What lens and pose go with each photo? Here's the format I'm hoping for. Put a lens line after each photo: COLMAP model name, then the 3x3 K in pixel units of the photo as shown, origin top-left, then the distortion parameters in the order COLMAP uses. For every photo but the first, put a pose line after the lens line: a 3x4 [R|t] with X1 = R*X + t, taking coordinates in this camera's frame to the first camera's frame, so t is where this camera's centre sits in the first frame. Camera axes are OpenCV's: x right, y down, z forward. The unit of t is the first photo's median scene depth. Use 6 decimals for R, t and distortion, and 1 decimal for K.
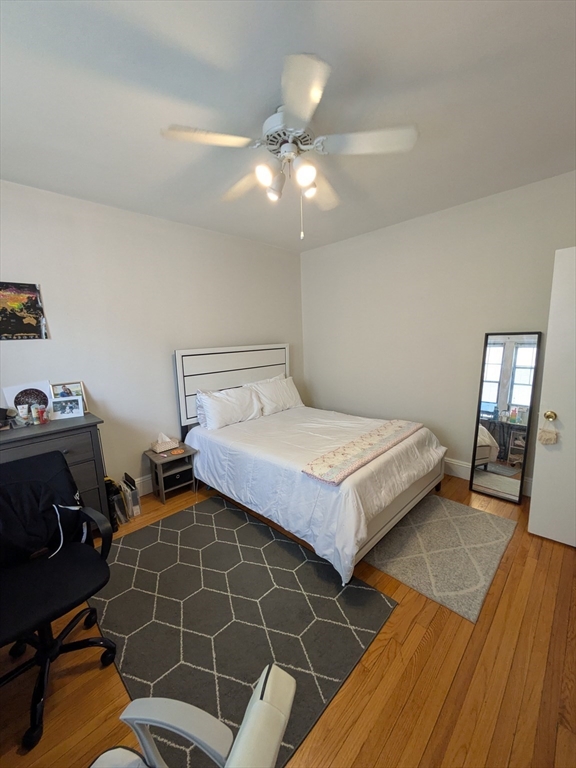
lens RADIAL K [[303.2, 0, 286.4], [0, 303.2, 386.6], [0, 0, 1]] dist [-0.002496, 0.003078]
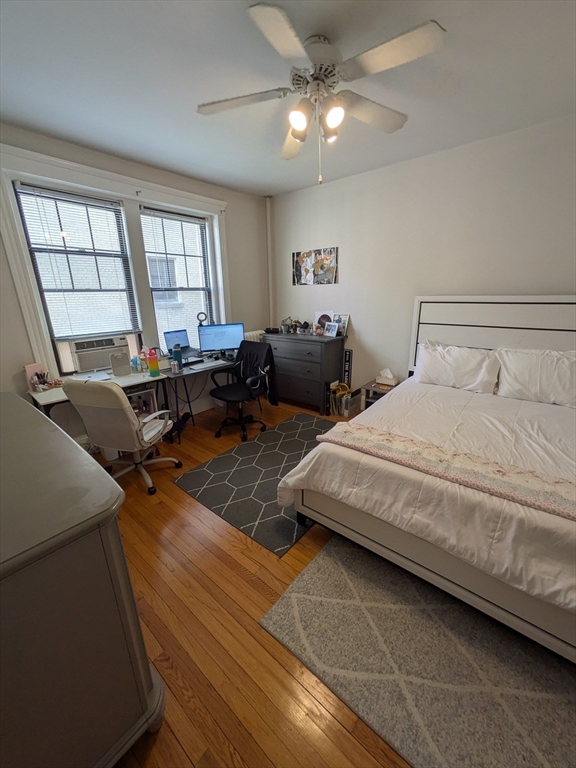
lens RADIAL K [[303.2, 0, 286.4], [0, 303.2, 386.6], [0, 0, 1]] dist [-0.002496, 0.003078]
pose [[0.091180, 0.330274, -0.939471, 0.881287], [-0.148424, 0.937370, 0.315130, -0.121801], [0.984711, 0.110707, 0.134490, 0.626750]]
